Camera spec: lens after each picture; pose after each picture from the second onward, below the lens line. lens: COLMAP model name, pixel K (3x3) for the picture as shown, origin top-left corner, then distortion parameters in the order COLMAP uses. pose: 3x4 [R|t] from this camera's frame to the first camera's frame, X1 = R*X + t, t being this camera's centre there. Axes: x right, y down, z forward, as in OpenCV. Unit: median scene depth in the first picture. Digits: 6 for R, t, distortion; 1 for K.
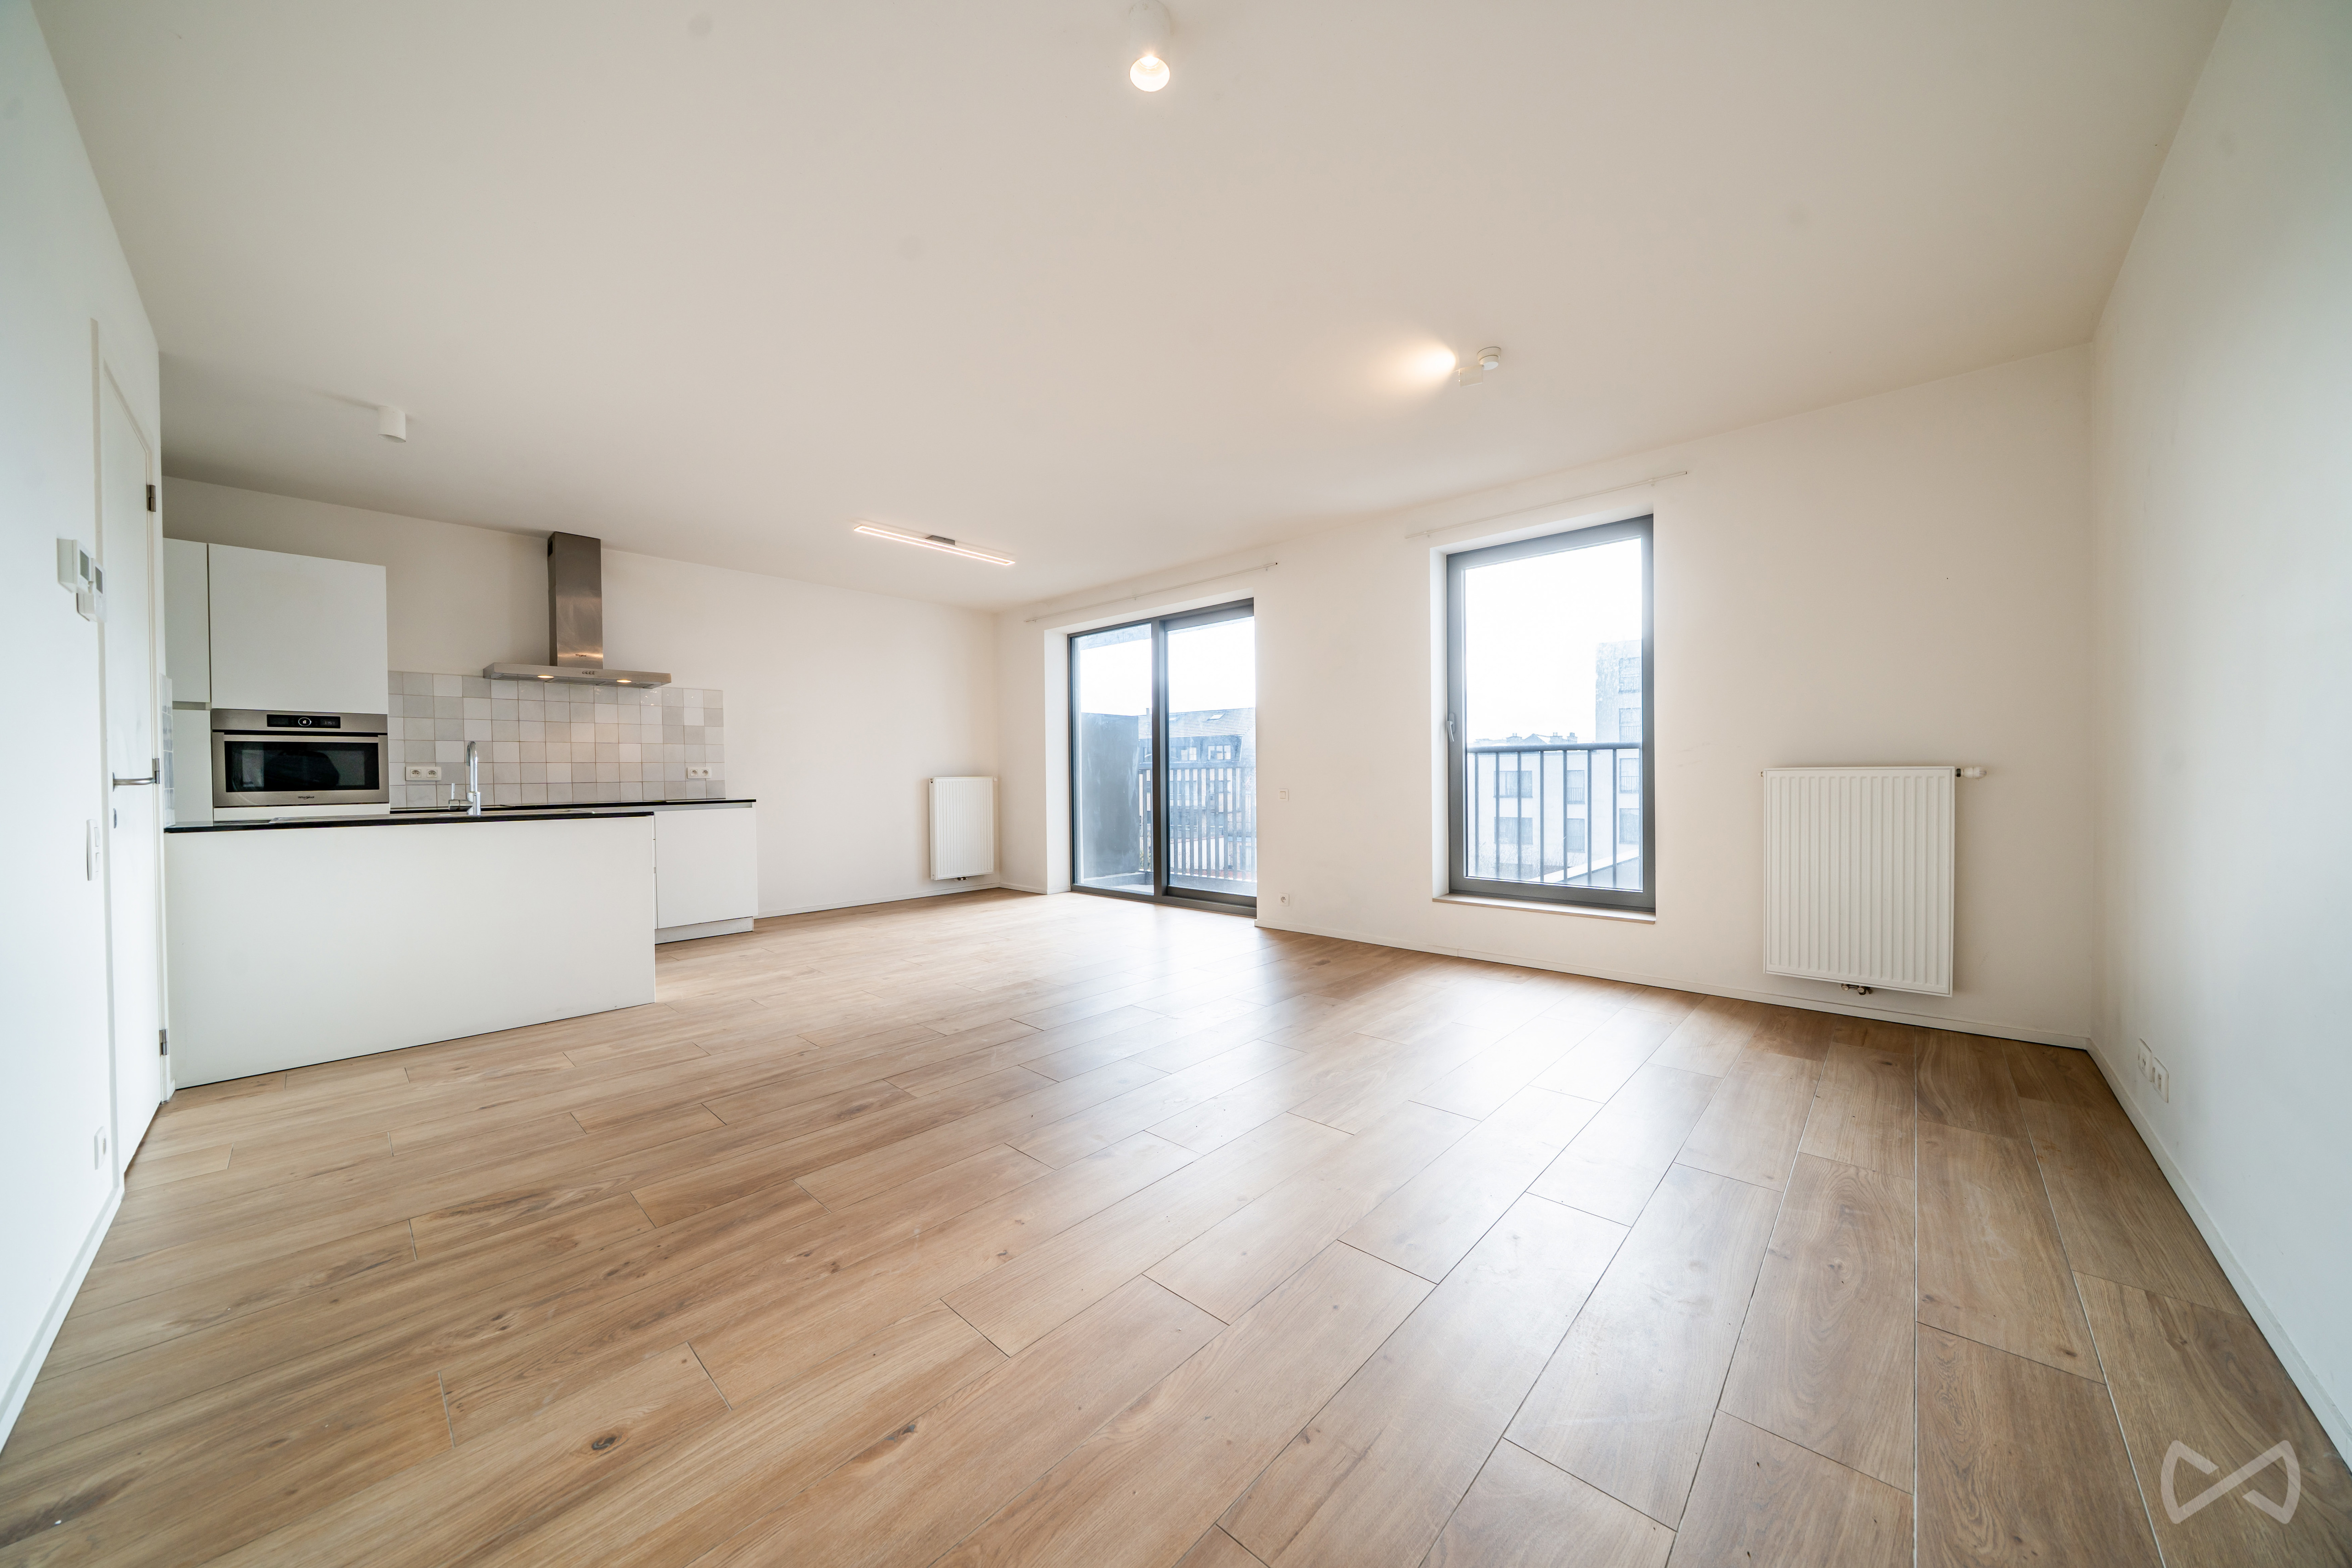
lens RADIAL K [[803.4, 0, 1176.4], [0, 803.4, 787.2], [0, 0, 1]] dist [-0.005896, 0.000111]
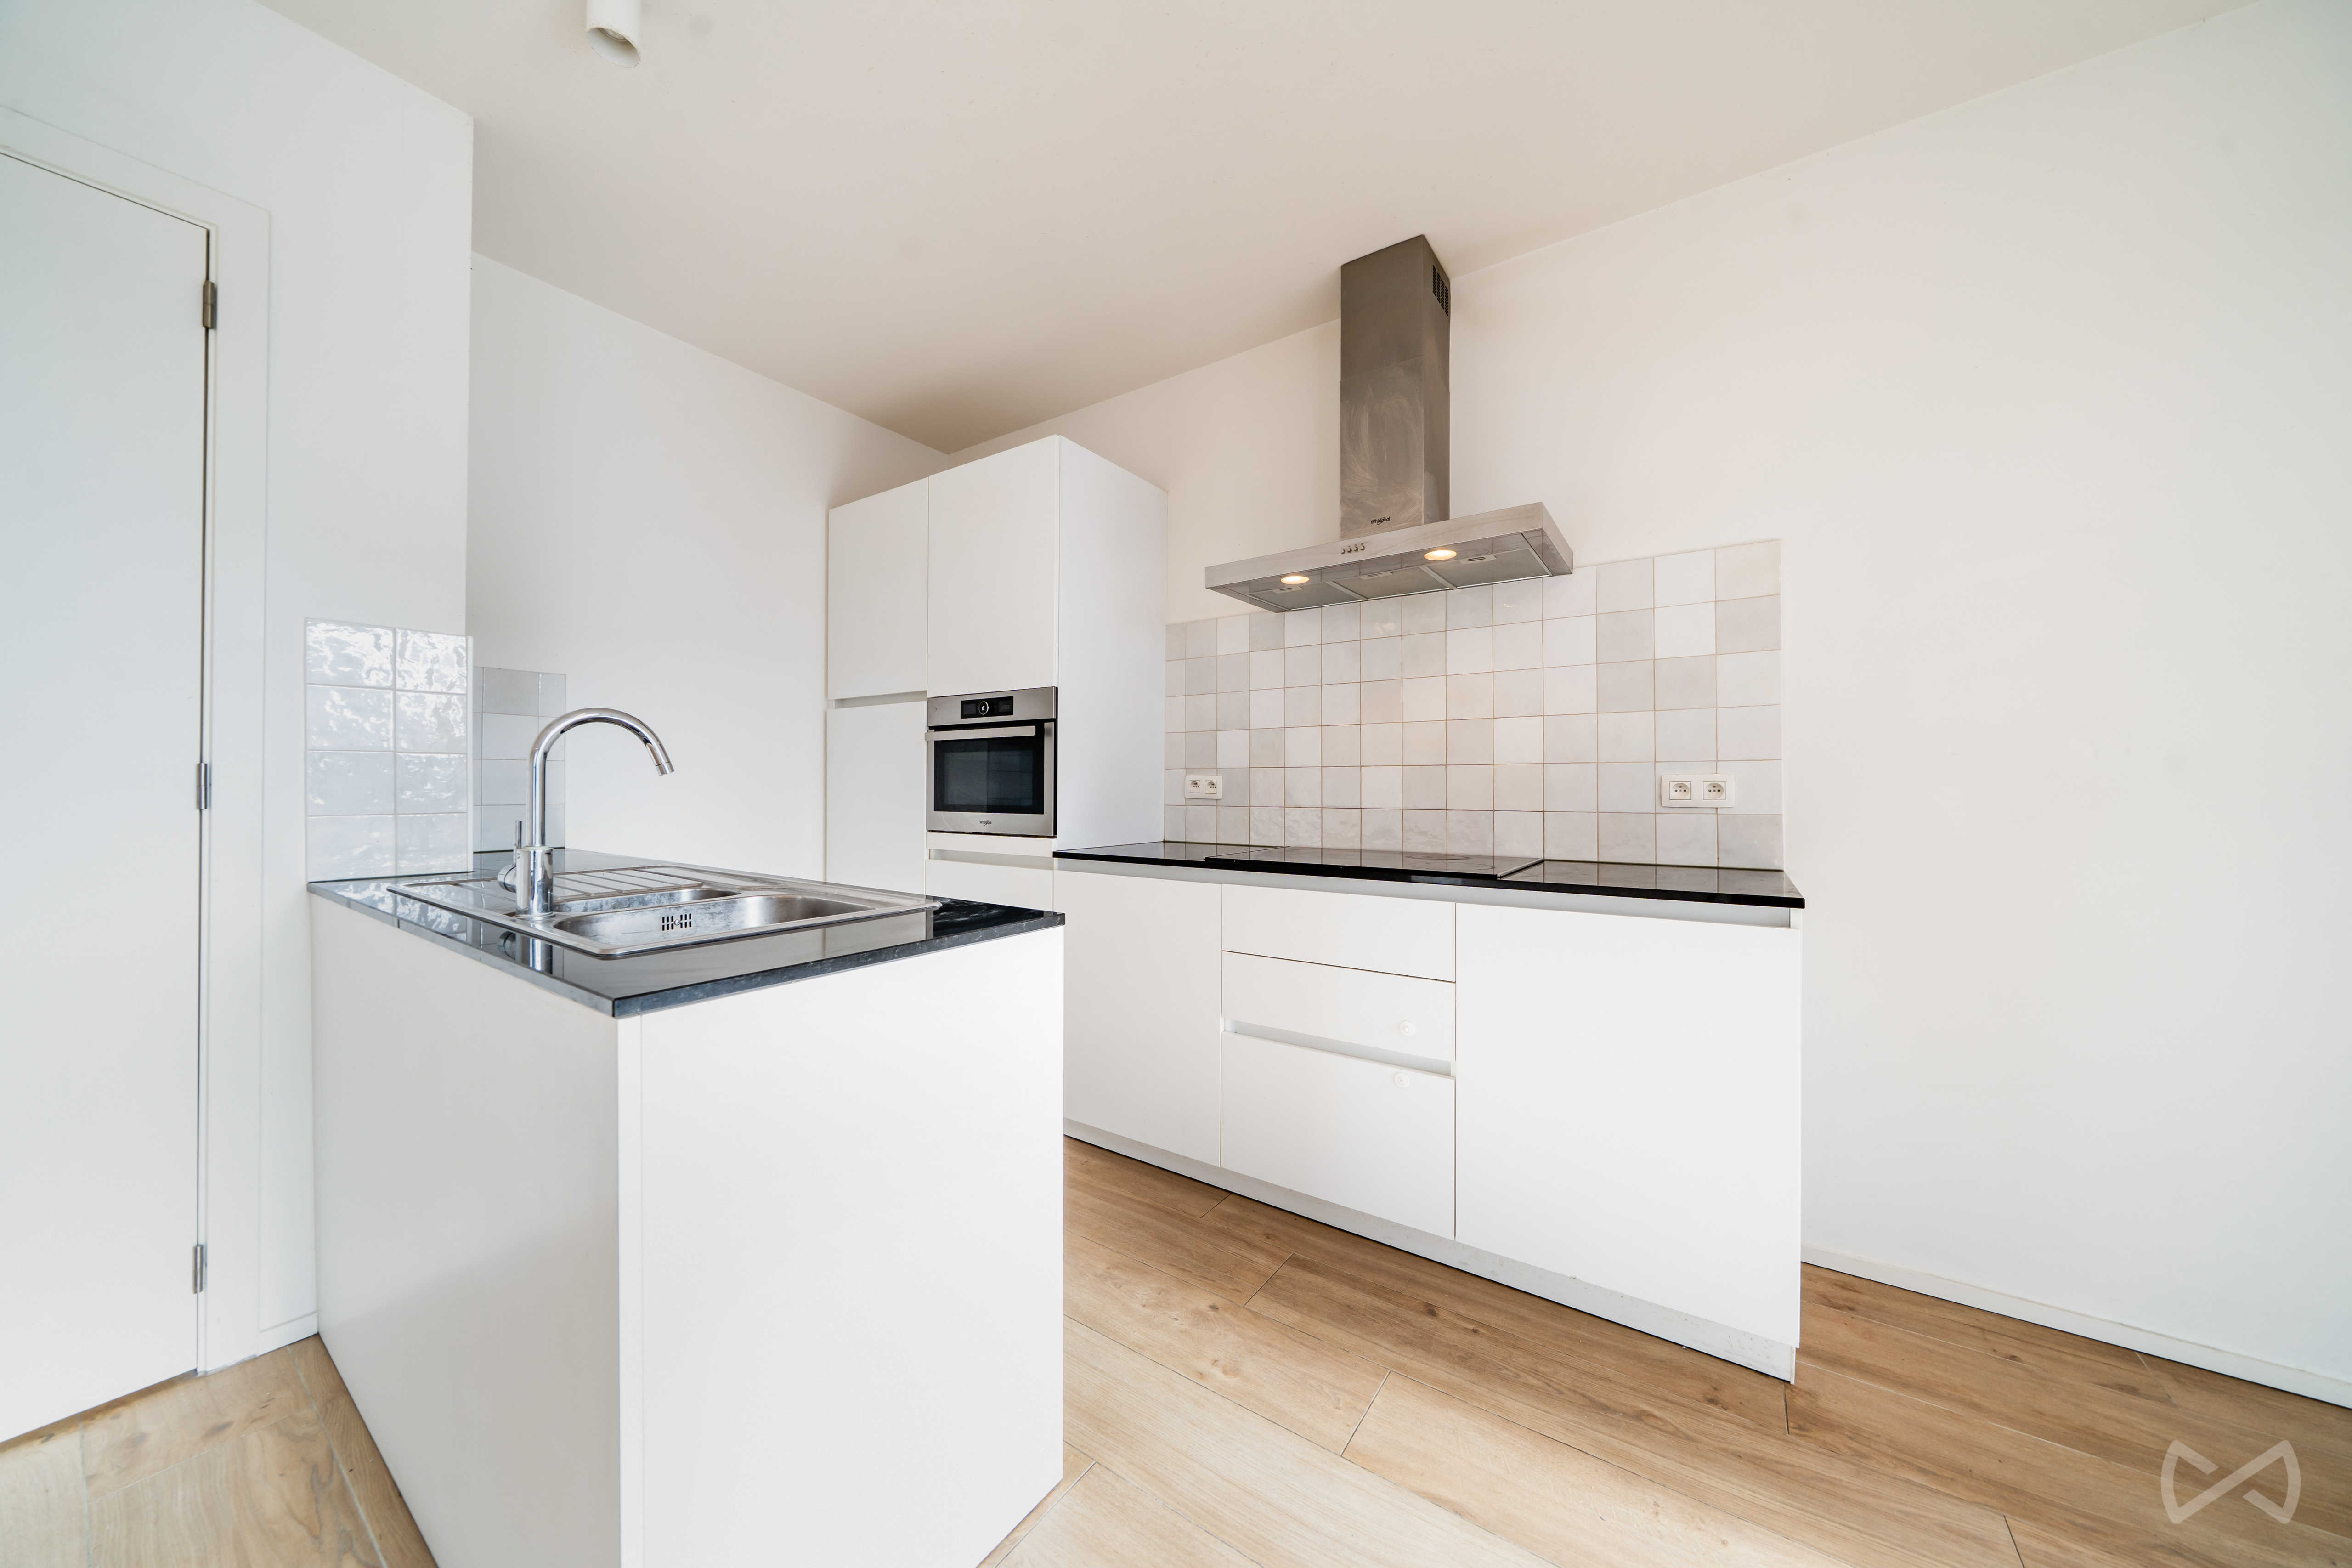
lens RADIAL K [[803.4, 0, 1180.1], [0, 803.4, 791.6], [0, 0, 1]] dist [-0.005896, 0.000111]
pose [[0.145473, 0.018402, -0.989191, -0.388804], [-0.021500, 0.999650, 0.015434, -0.024957], [0.989129, 0.019022, 0.145818, 1.000408]]
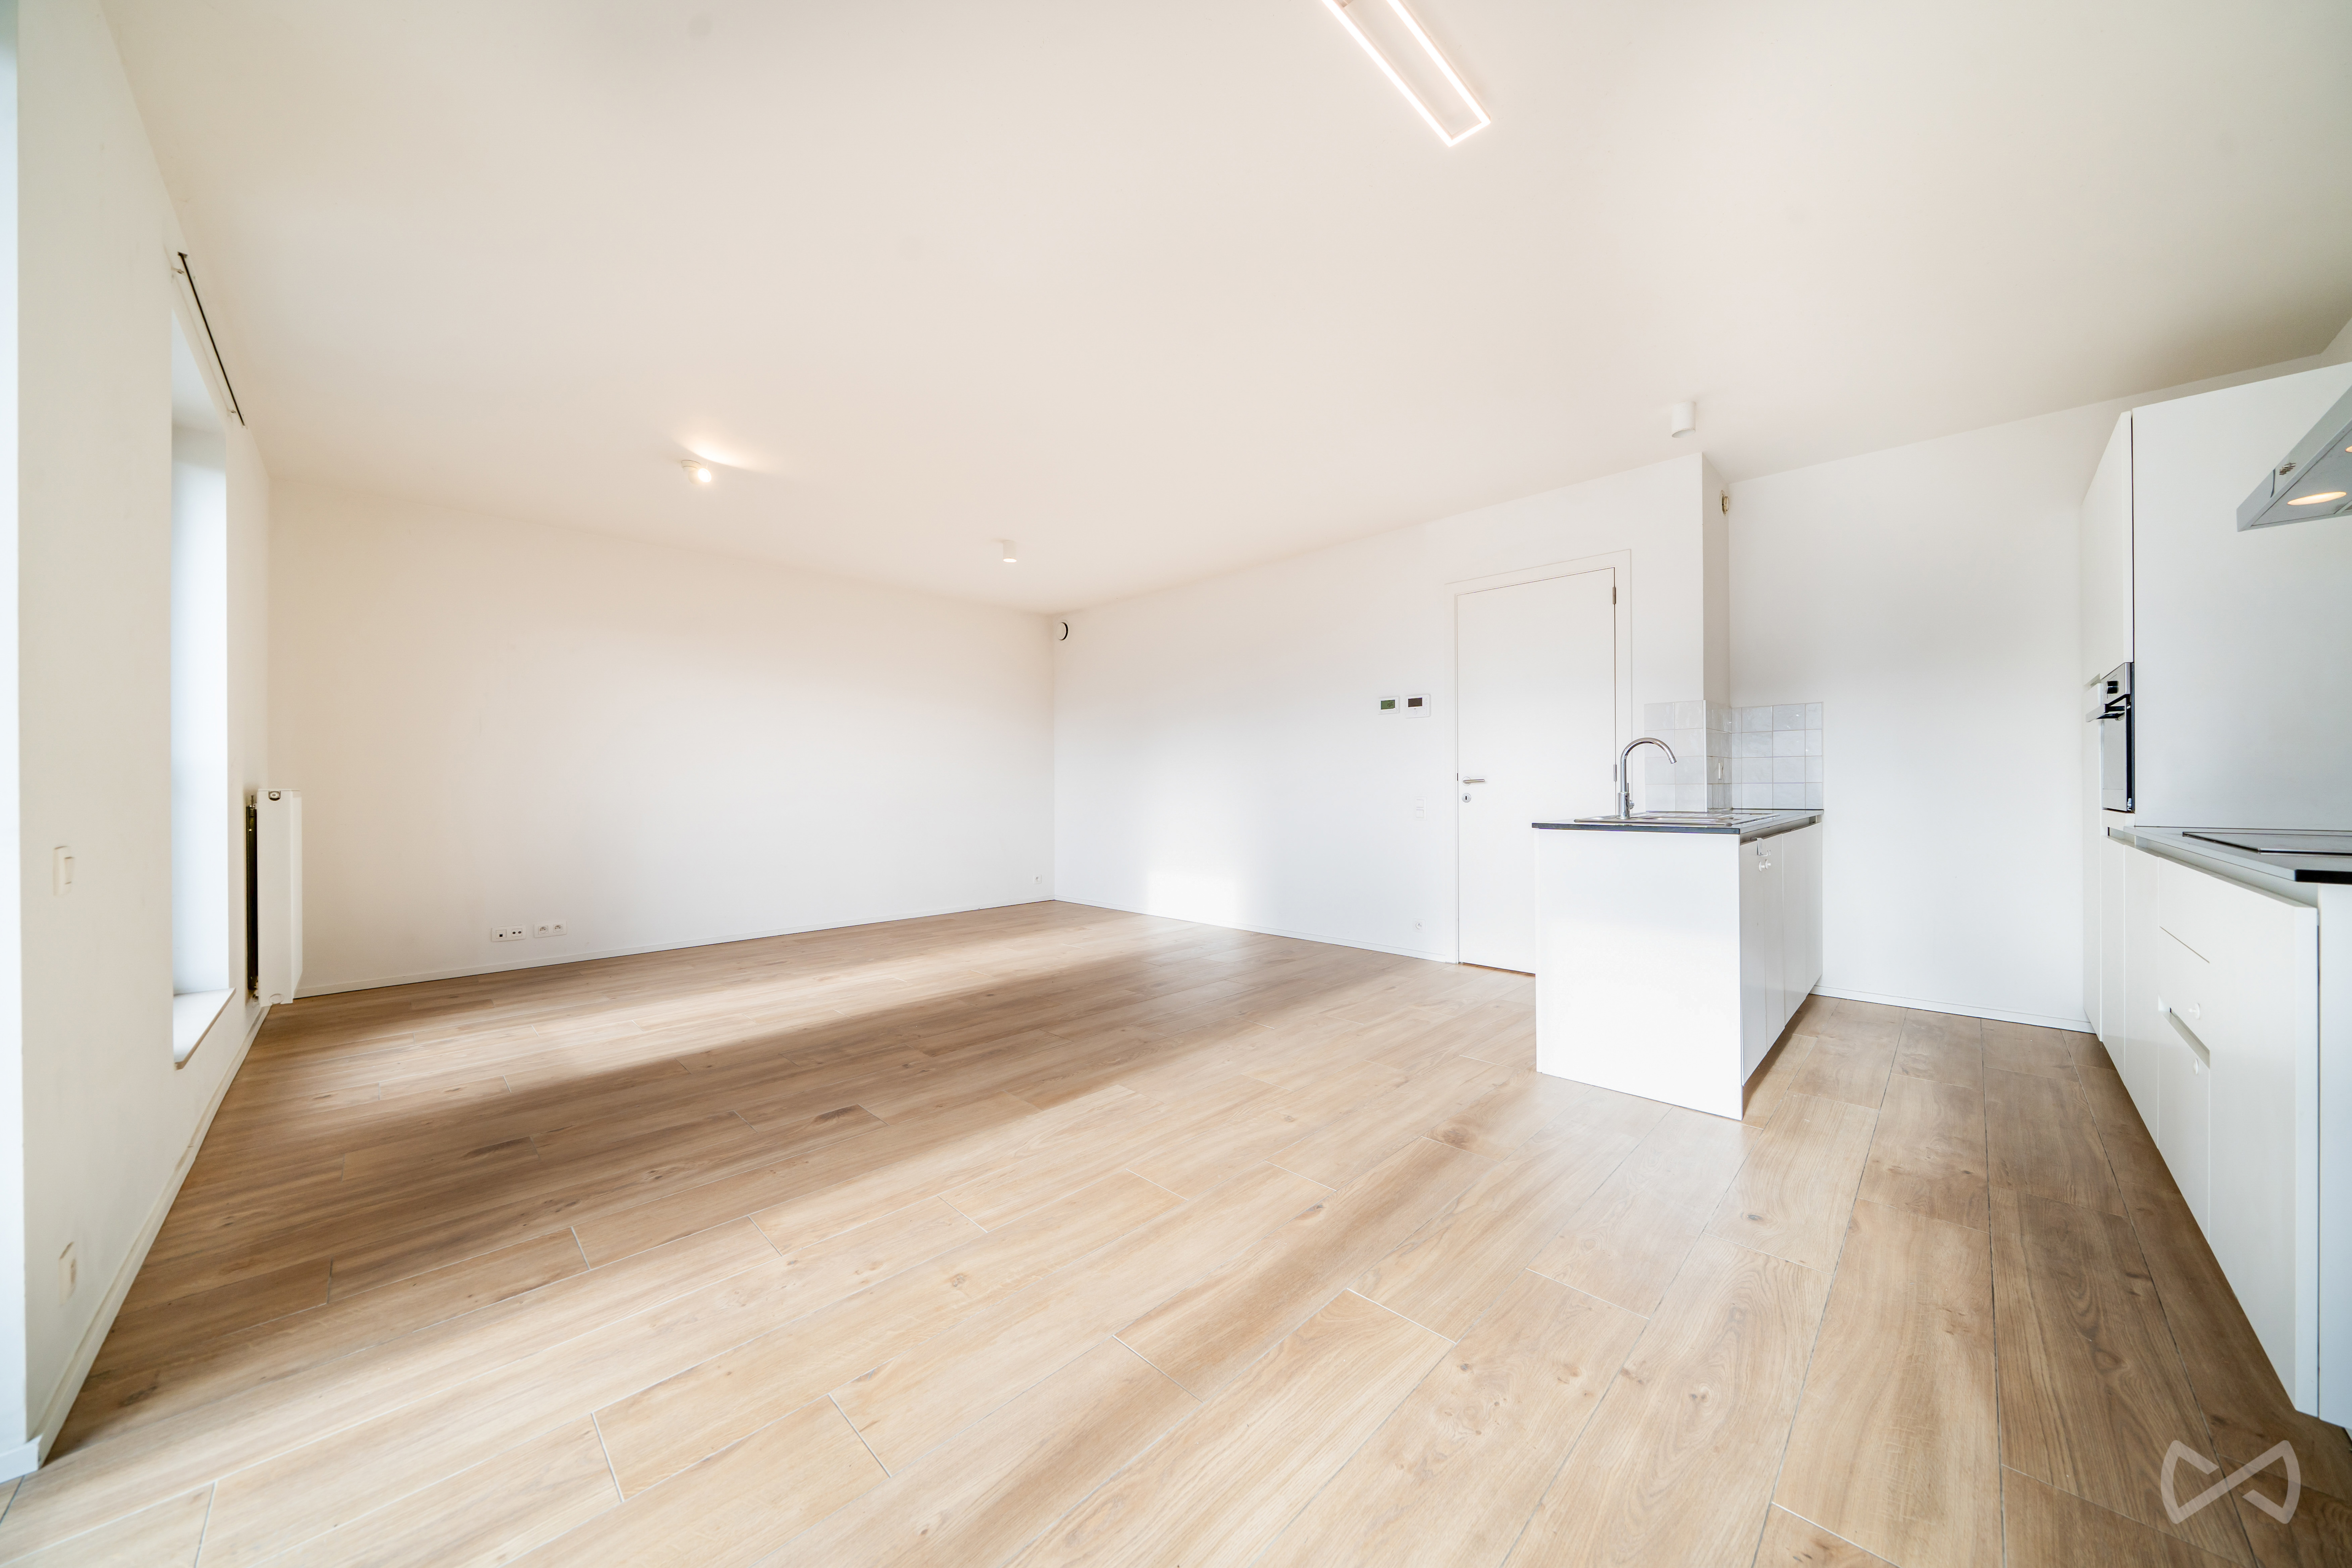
lens RADIAL K [[803.4, 0, 1172.4], [0, 803.4, 781.5], [0, 0, 1]] dist [-0.005896, 0.000111]
pose [[-0.999424, 0.014353, 0.030746, -0.294414], [0.014778, 0.999798, 0.013652, -0.022303], [-0.030544, 0.014098, -0.999434, 1.599661]]
